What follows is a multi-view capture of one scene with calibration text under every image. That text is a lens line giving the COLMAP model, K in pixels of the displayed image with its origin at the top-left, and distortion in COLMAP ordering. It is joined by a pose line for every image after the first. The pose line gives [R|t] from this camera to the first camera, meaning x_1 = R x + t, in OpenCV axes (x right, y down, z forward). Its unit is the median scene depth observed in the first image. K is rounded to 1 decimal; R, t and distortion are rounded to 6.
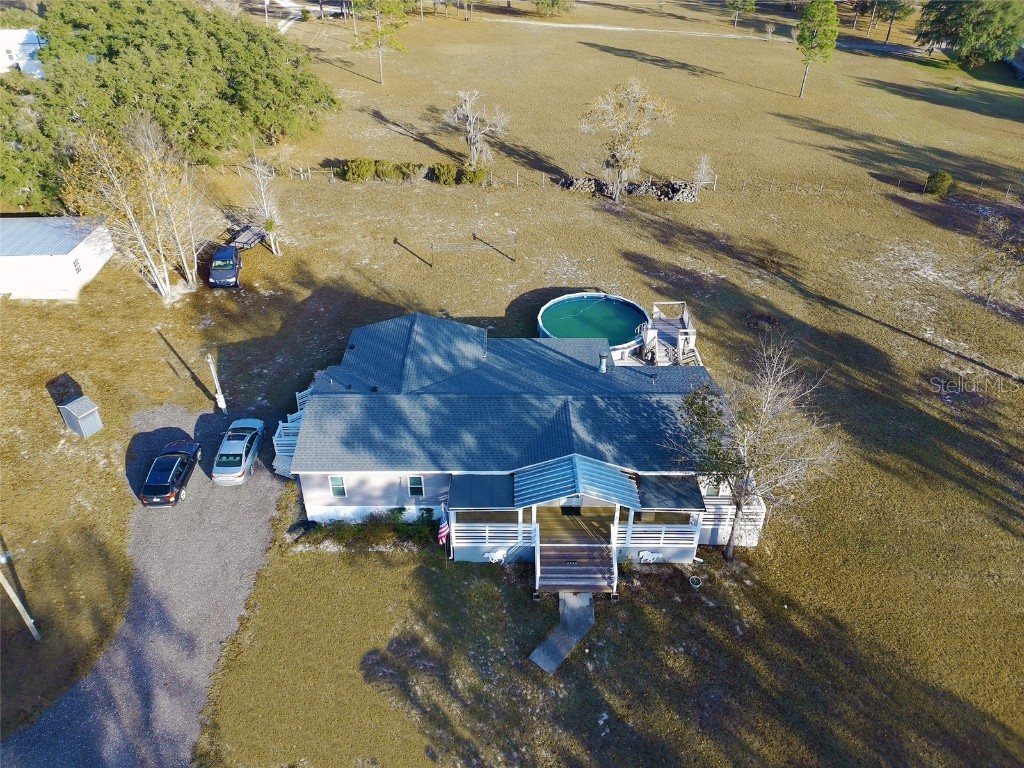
lens RADIAL K [[747.3, 0, 514.9], [0, 747.3, 378.7], [0, 0, 1]] dist [0.088587, -0.079627]
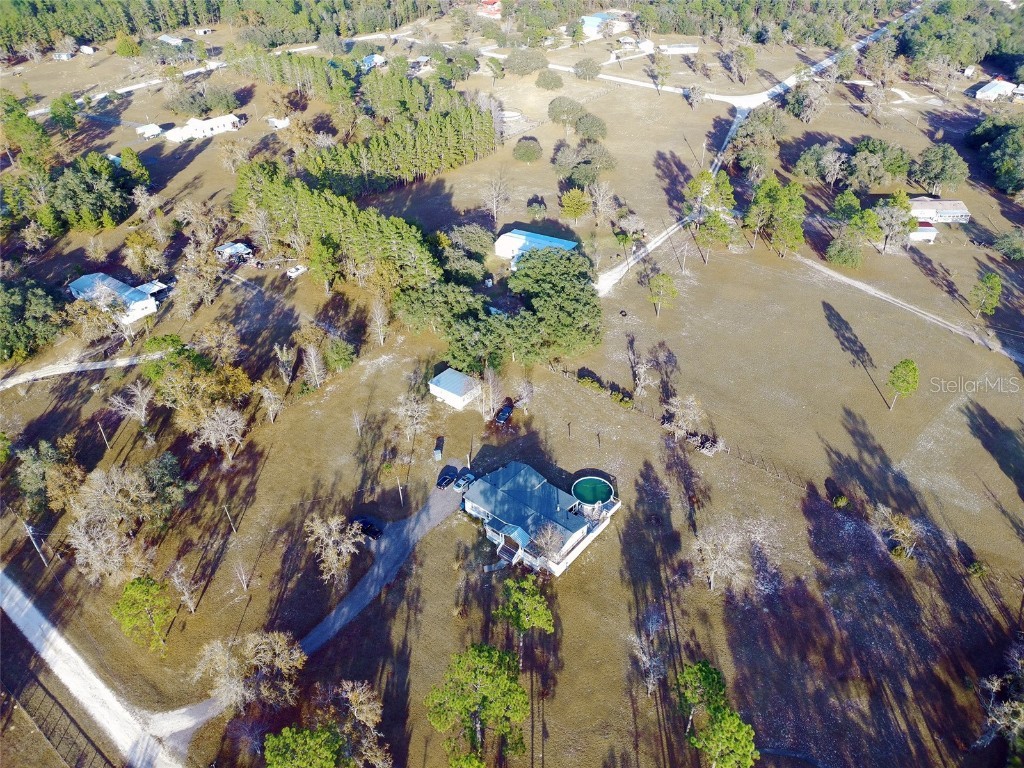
lens RADIAL K [[747.3, 0, 514.9], [0, 747.3, 378.7], [0, 0, 1]] dist [0.088587, -0.079627]
pose [[0.768905, 0.363271, -0.526136, 1.258889], [-0.353192, 0.927286, 0.124083, -0.738855], [0.532955, 0.090419, 0.841299, -1.577415]]
